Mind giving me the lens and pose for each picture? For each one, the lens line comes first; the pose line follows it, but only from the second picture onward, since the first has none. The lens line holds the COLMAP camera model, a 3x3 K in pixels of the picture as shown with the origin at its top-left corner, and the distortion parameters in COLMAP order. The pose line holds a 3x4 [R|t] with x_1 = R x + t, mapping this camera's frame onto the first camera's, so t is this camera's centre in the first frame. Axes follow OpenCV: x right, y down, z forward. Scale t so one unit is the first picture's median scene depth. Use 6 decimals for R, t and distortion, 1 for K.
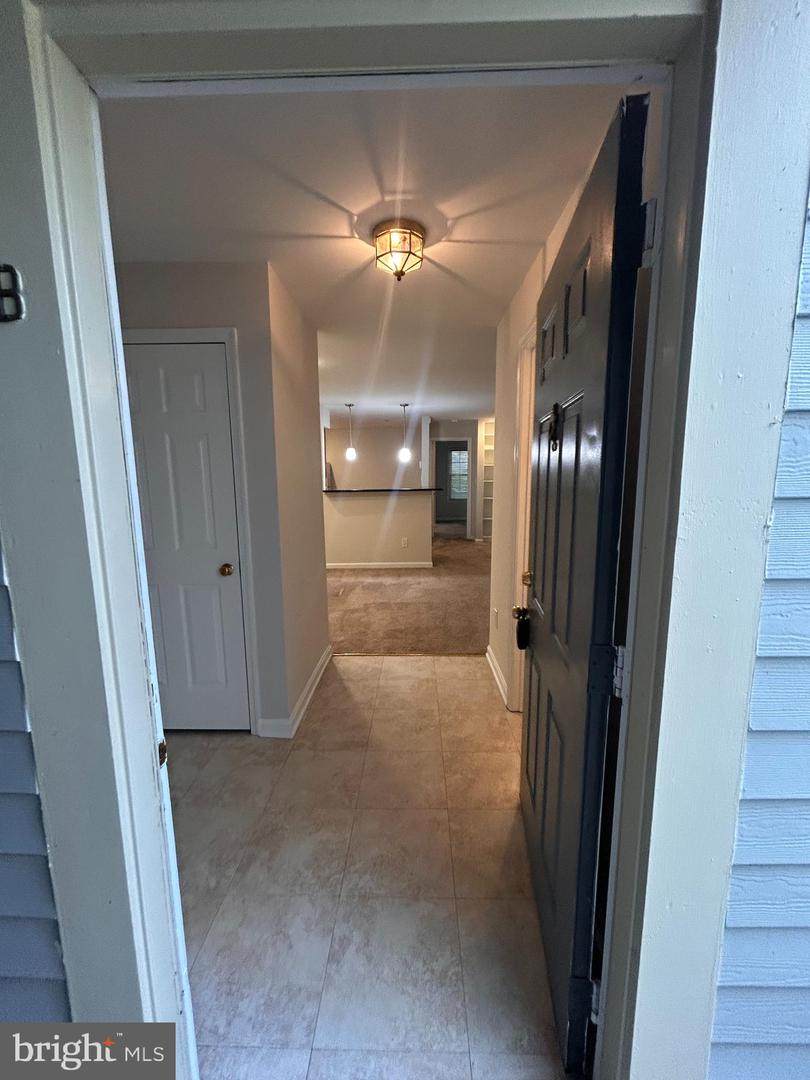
lens RADIAL K [[430.0, 0, 405.0], [0, 430.0, 540.0], [0, 0, 1]] dist [-0.000285, 0.000526]
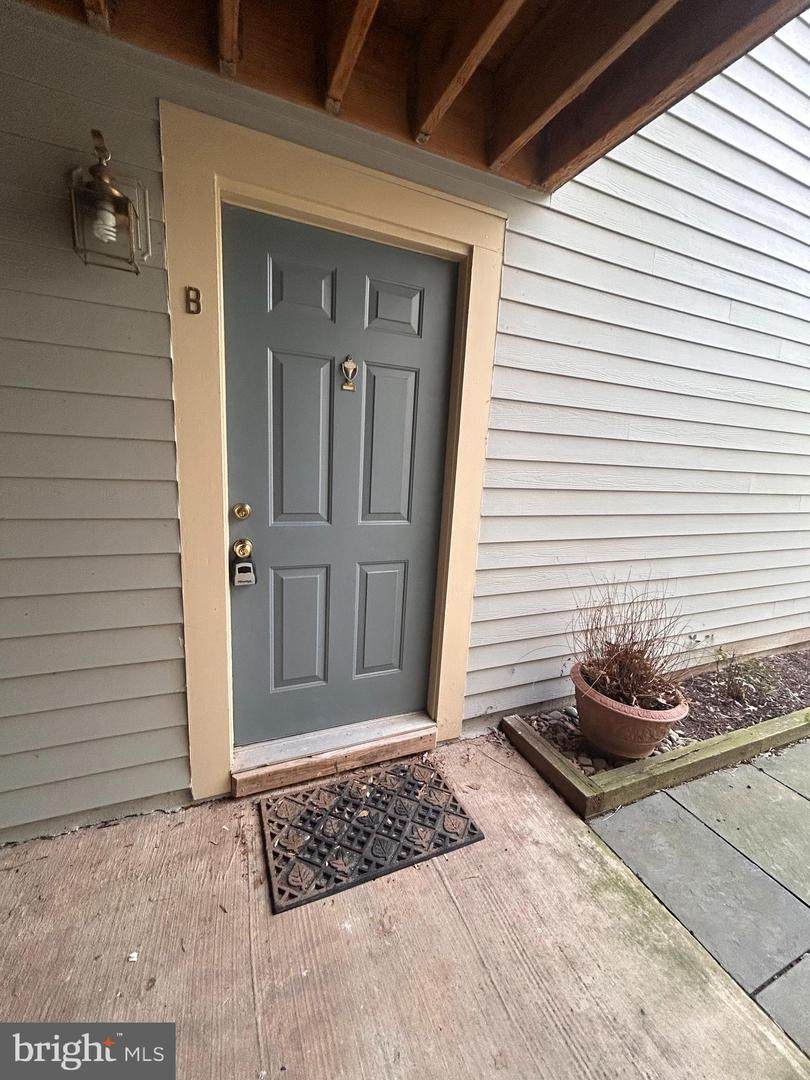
lens RADIAL K [[430.0, 0, 405.0], [0, 430.0, 540.0], [0, 0, 1]] dist [-0.000285, 0.000526]
pose [[0.911010, -0.022674, 0.411760, -0.789902], [-0.002229, 0.998202, 0.059899, 0.446536], [-0.412378, -0.055486, 0.909322, -1.326850]]
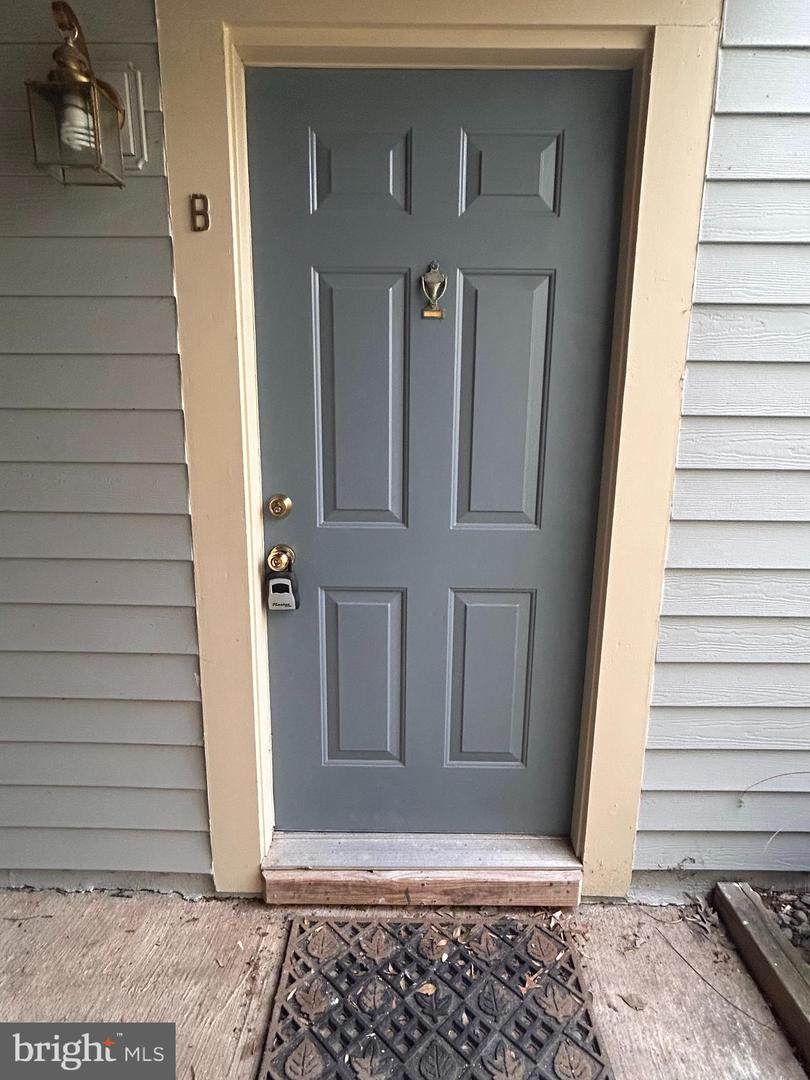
lens RADIAL K [[570.0, 0, 405.0], [0, 570.0, 540.0], [0, 0, 1]] dist [-0.006490, 0.006701]
pose [[0.999667, 0.018125, 0.018343, -0.182479], [-0.019173, 0.998093, 0.058670, 0.426900], [-0.017244, -0.059002, 0.998109, -1.027470]]
